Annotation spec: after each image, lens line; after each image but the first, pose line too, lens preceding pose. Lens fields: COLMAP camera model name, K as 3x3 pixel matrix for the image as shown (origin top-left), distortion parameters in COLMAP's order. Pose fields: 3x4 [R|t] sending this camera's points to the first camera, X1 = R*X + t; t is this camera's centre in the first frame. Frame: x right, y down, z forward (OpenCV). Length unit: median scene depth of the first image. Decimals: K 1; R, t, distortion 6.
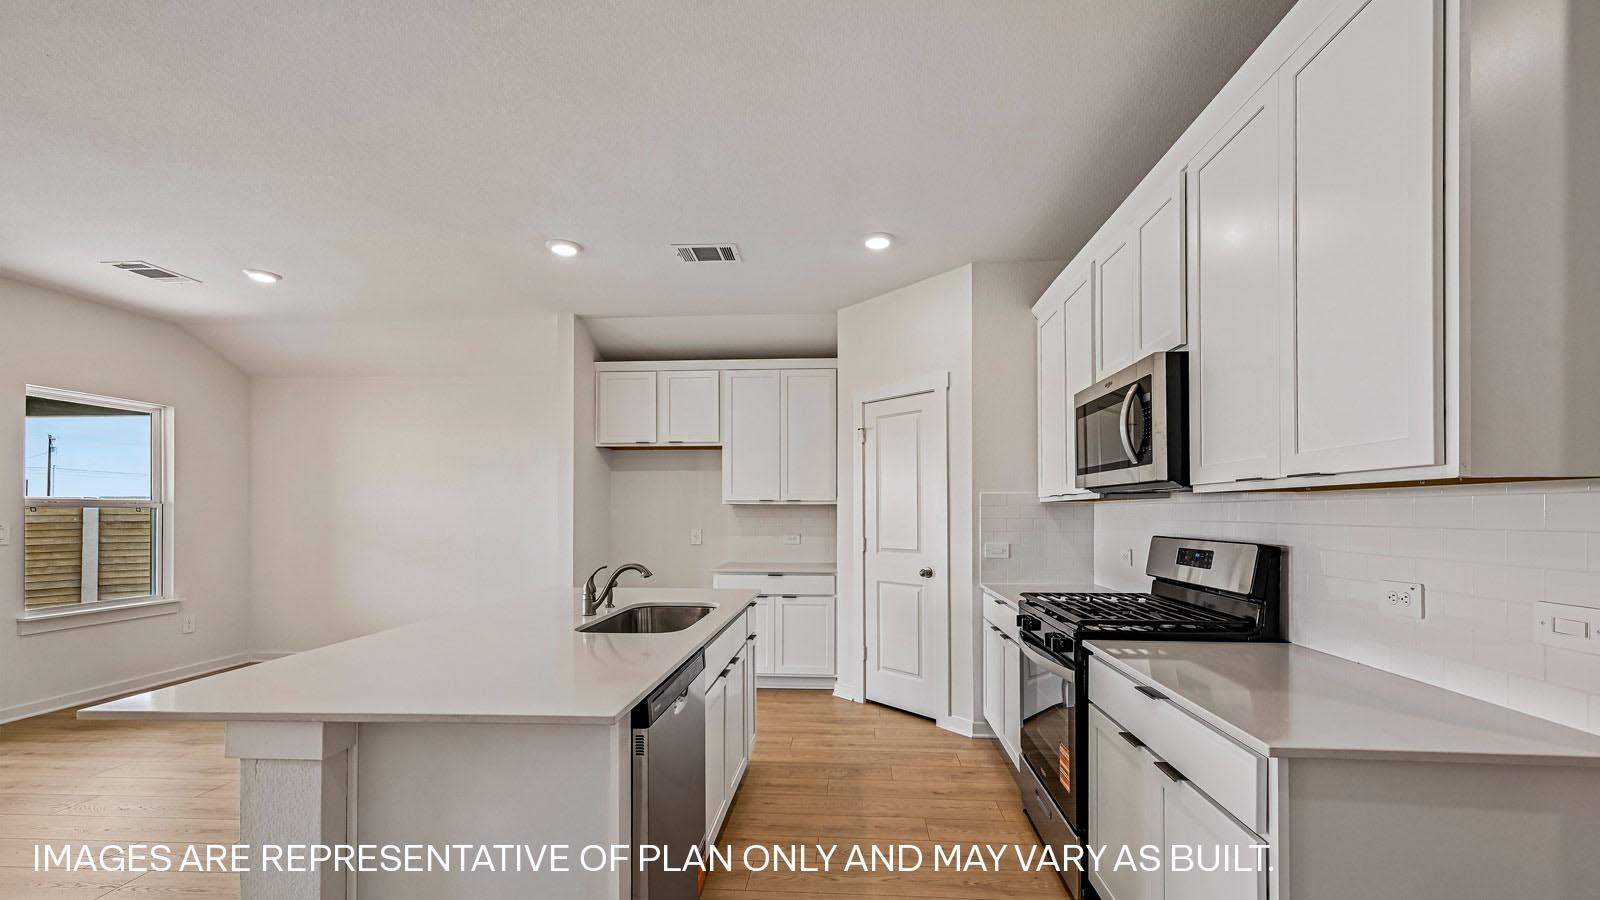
lens RADIAL K [[650.0, 0, 817.6], [0, 650.0, 507.2], [0, 0, 1]] dist [0.009341, -0.000535]
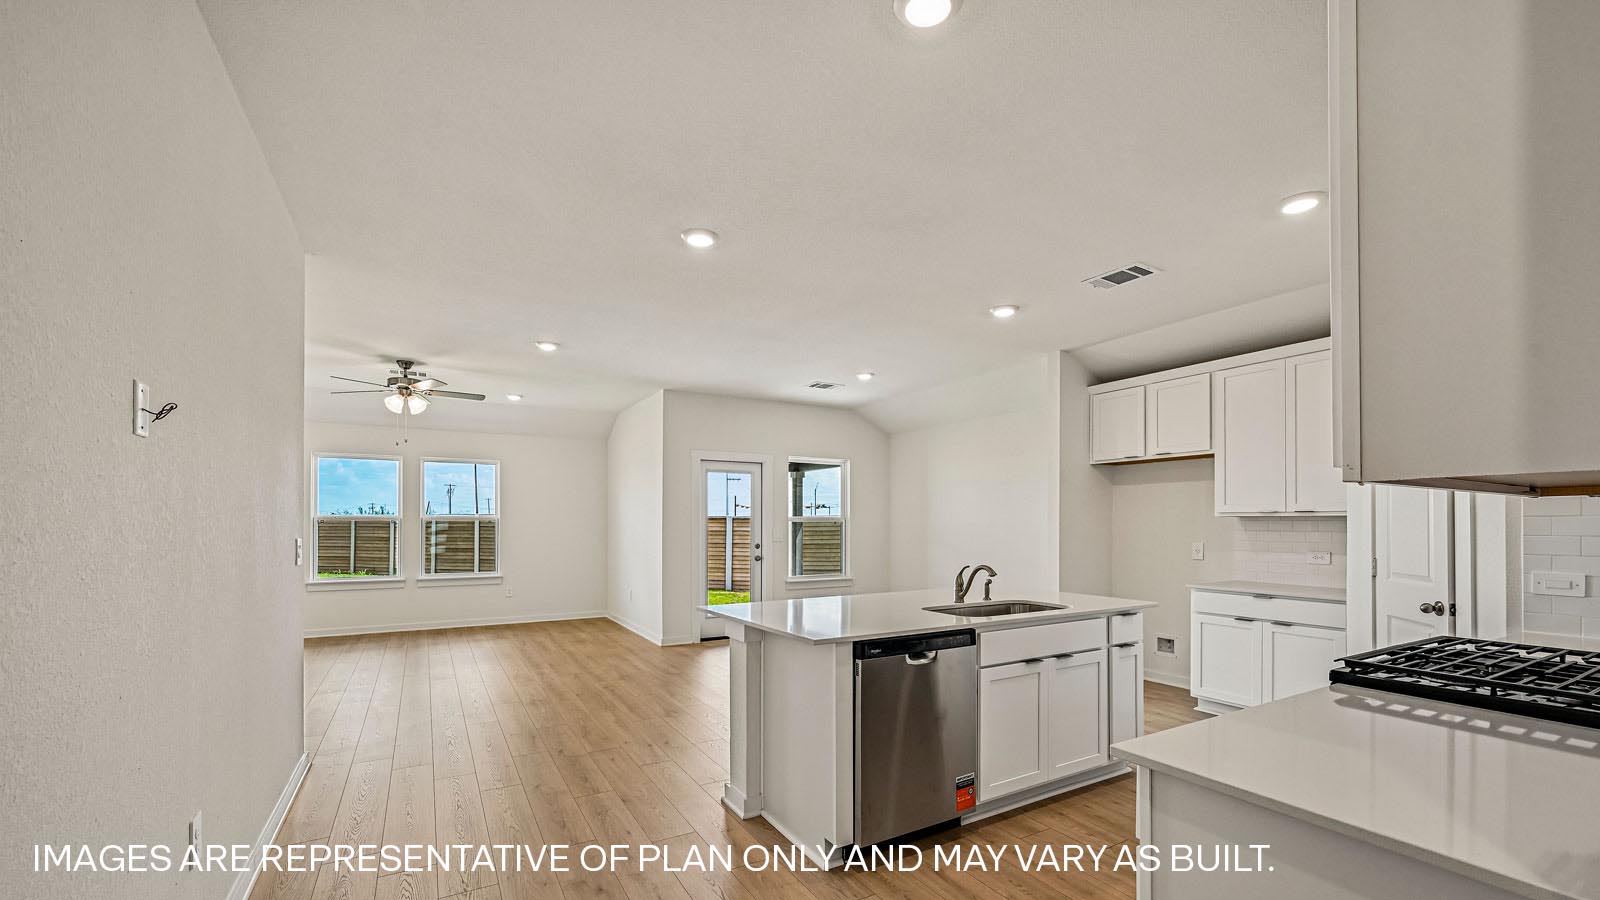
lens RADIAL K [[650.0, 0, 811.5], [0, 650.0, 515.9], [0, 0, 1]] dist [0.009341, -0.000535]
pose [[0.565616, -0.008691, -0.824623, 0.355796], [0.003571, 0.999961, -0.008089, -0.000082], [0.824661, 0.001630, 0.565625, 0.000388]]
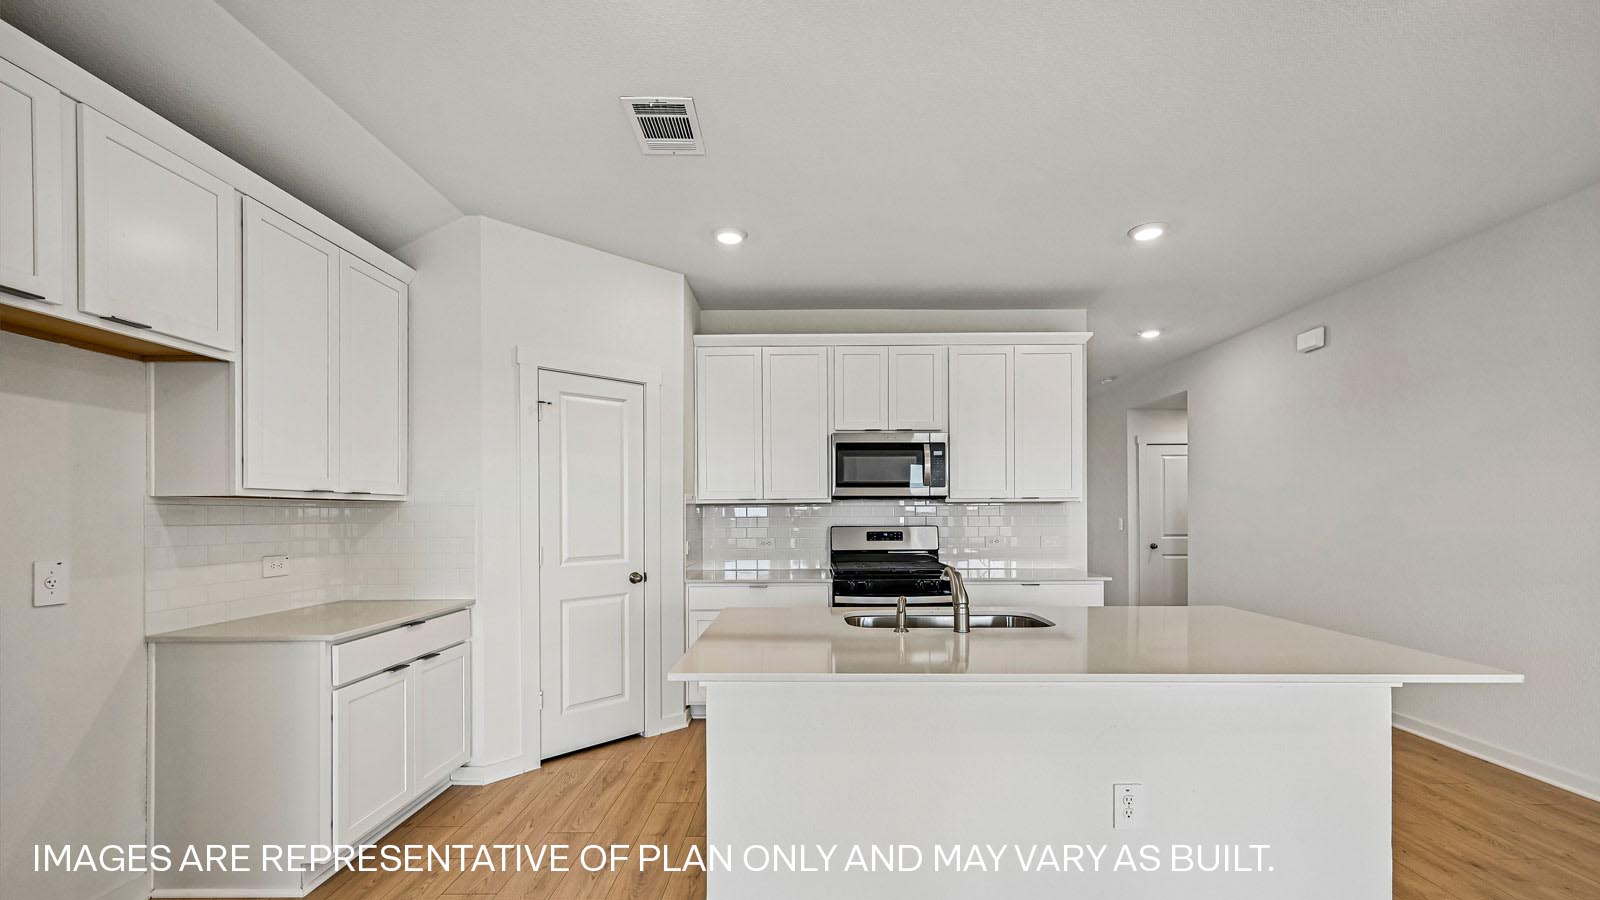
lens RADIAL K [[650.0, 0, 807.0], [0, 650.0, 510.9], [0, 0, 1]] dist [0.009341, -0.000535]
pose [[-0.058028, 0.003184, 0.998310, -0.736670], [-0.002927, 0.999990, -0.003359, 0.007336], [-0.998311, -0.003117, -0.058018, 0.775002]]
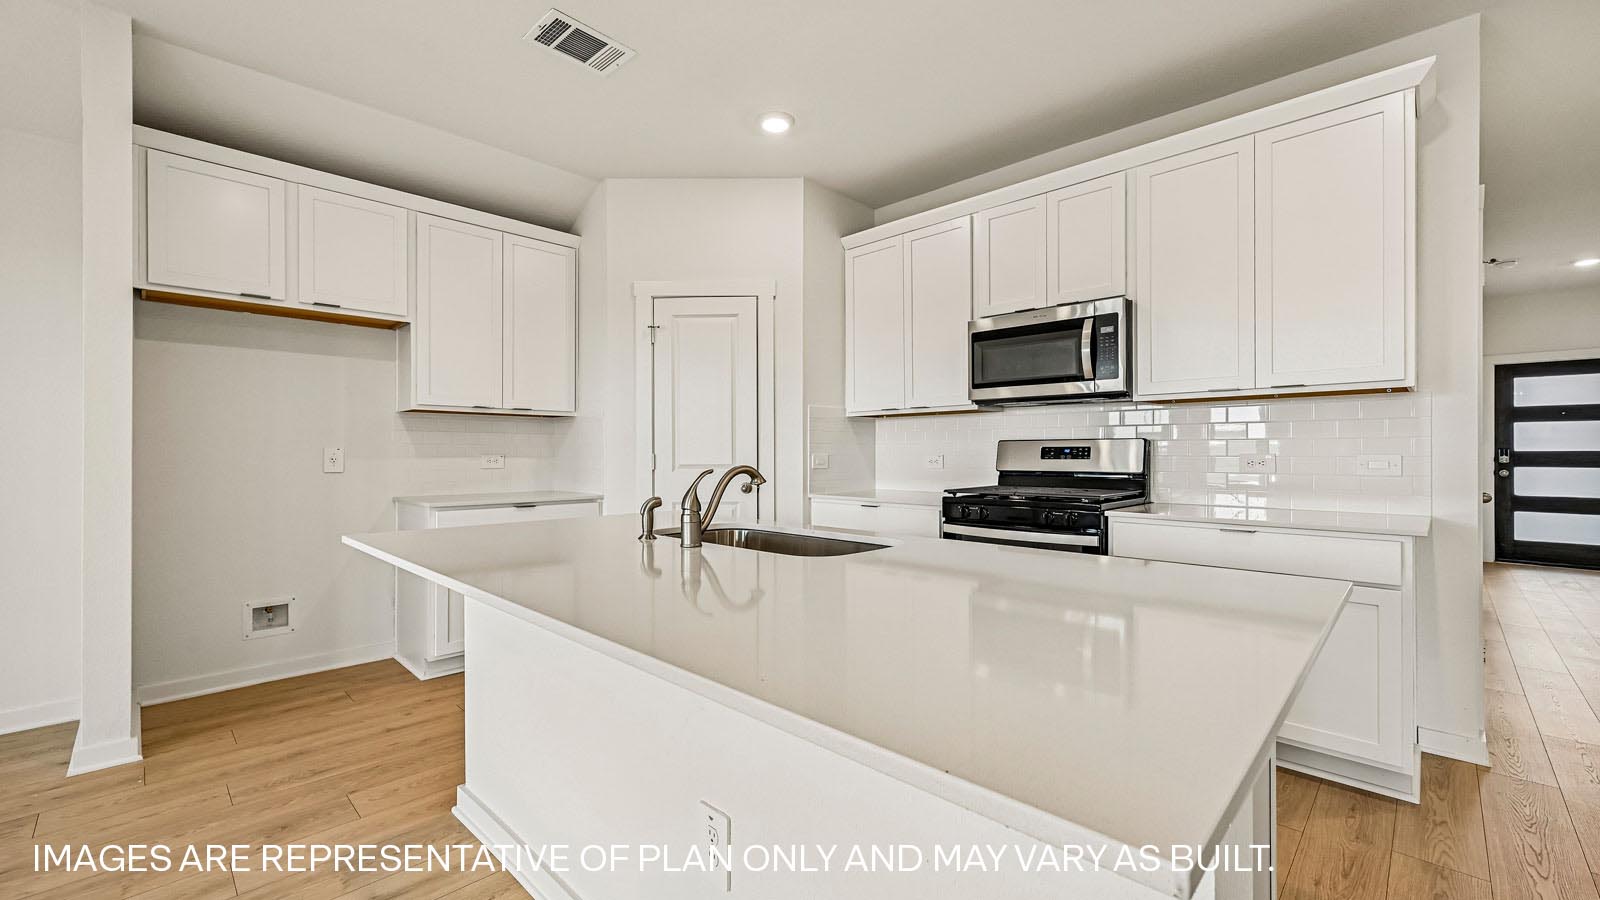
lens RADIAL K [[650.0, 0, 802.8], [0, 650.0, 444.4], [0, 0, 1]] dist [0.009341, -0.000535]
pose [[0.654487, 0.009979, 0.756007, -0.471988], [-0.005522, 0.999949, -0.008418, 0.042985], [-0.756053, 0.001335, 0.654509, 0.305935]]
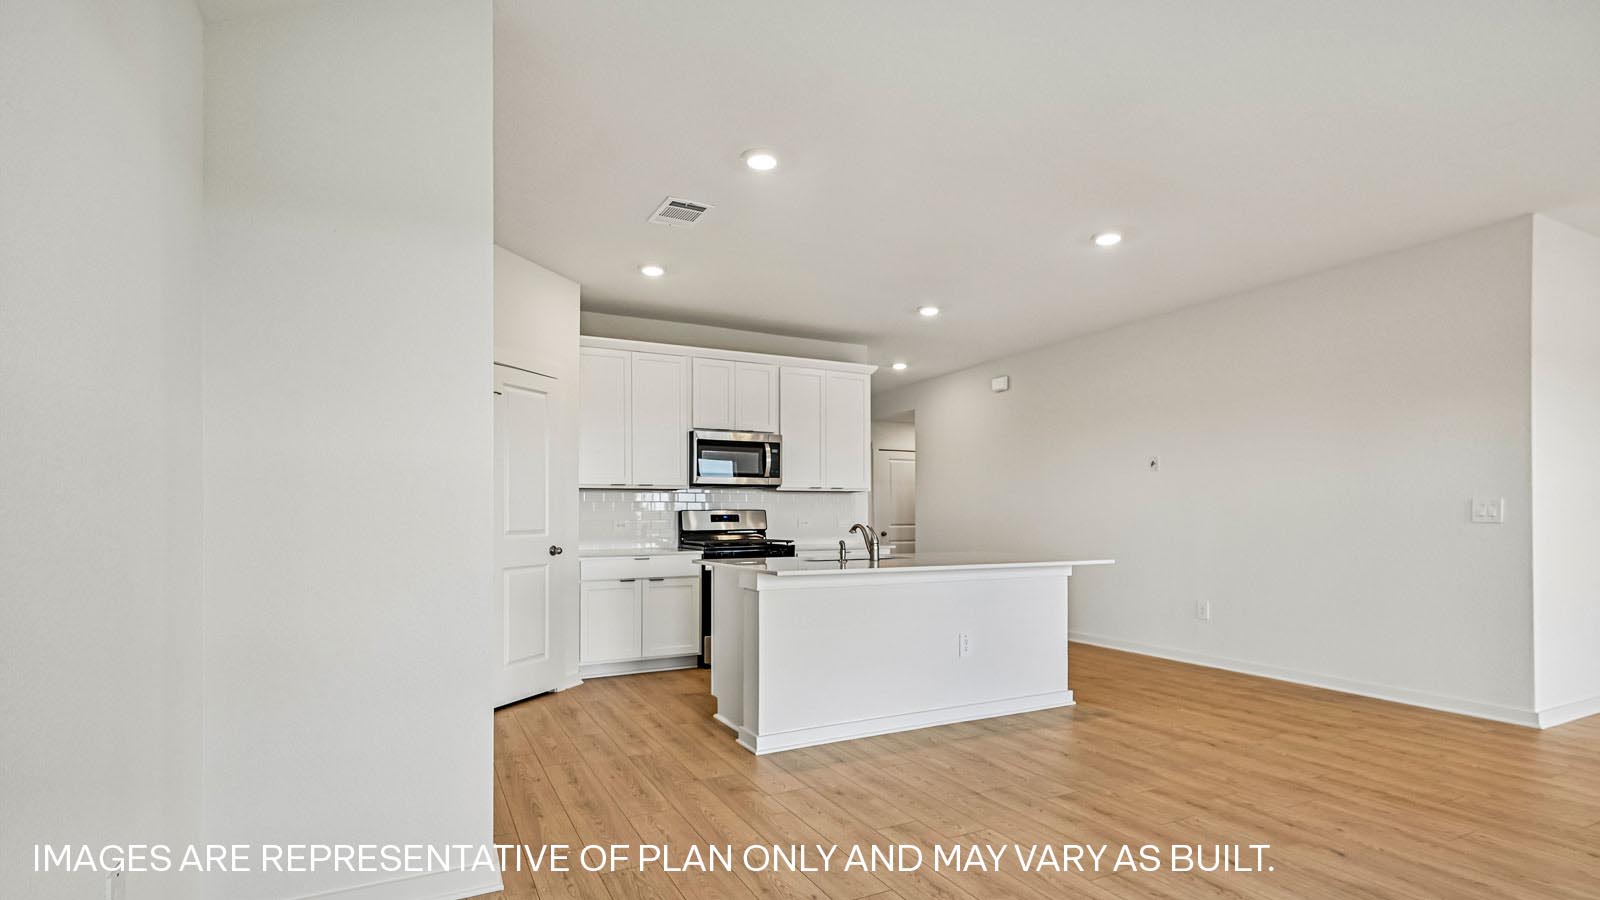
lens RADIAL K [[751.7, 0, 800.8], [0, 751.7, 525.0], [0, 0, 1]] dist [0.010756, 0.000342]
pose [[-0.508113, -0.003271, 0.861284, -1.031426], [0.001584, 0.999988, 0.004732, 0.051489], [-0.861289, 0.003768, -0.508102, 1.215302]]
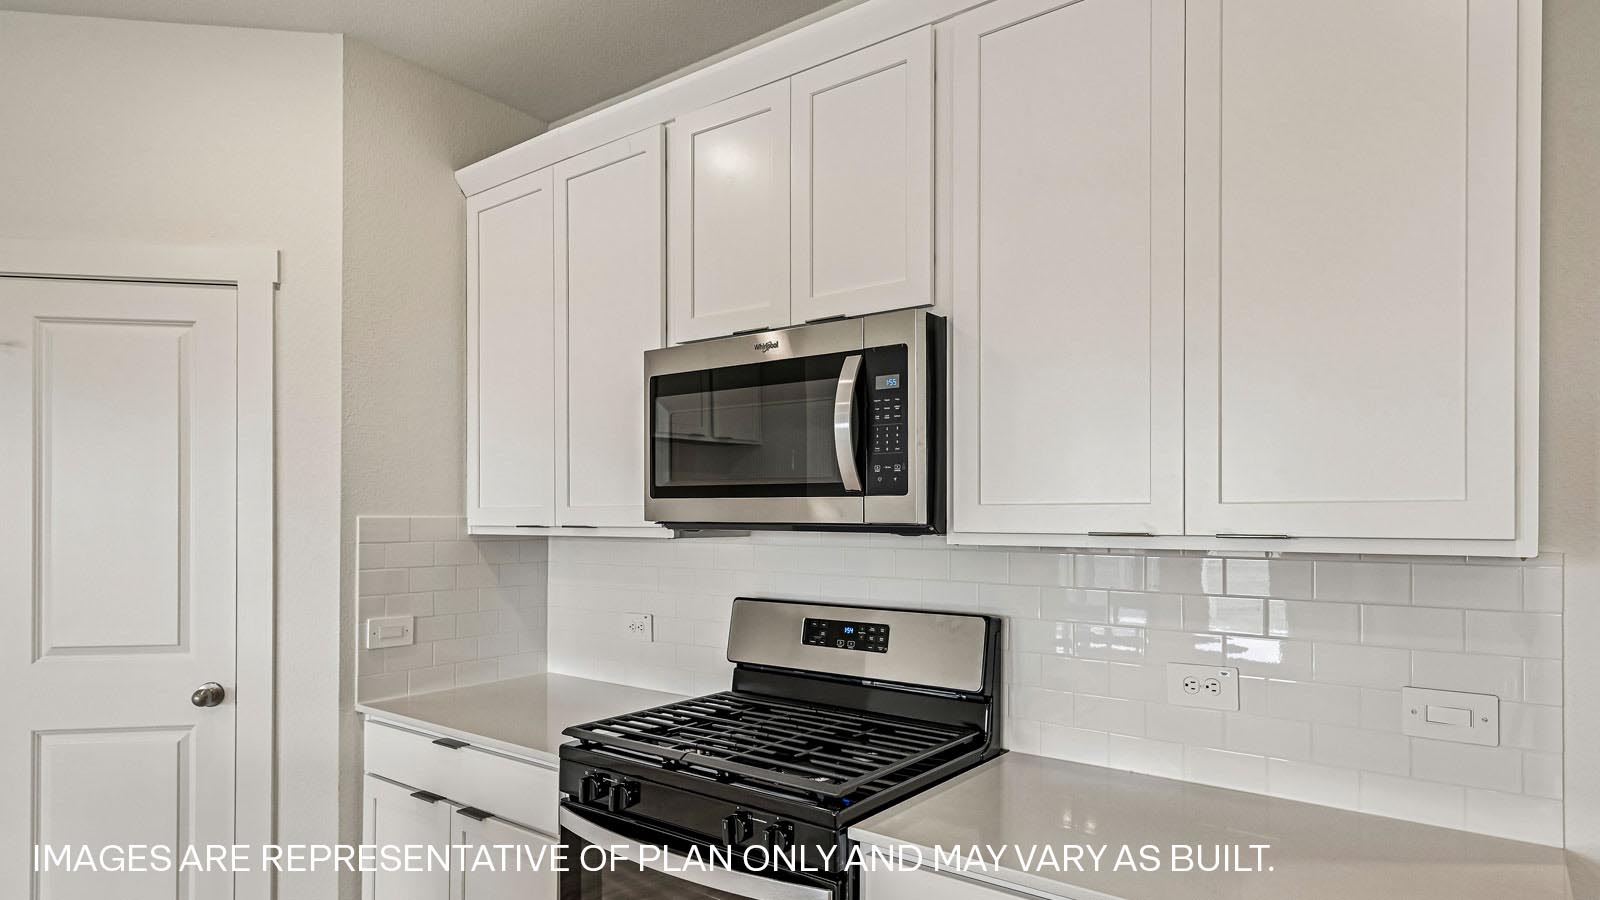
lens RADIAL K [[896.5, 0, 810.7], [0, 896.5, 514.7], [0, 0, 1]] dist [0.012350, 0.000760]
pose [[0.557076, 0.006379, 0.830437, -0.107344], [-0.010517, 0.999944, -0.000626, -0.024020], [-0.830395, -0.008385, 0.557113, 0.310284]]
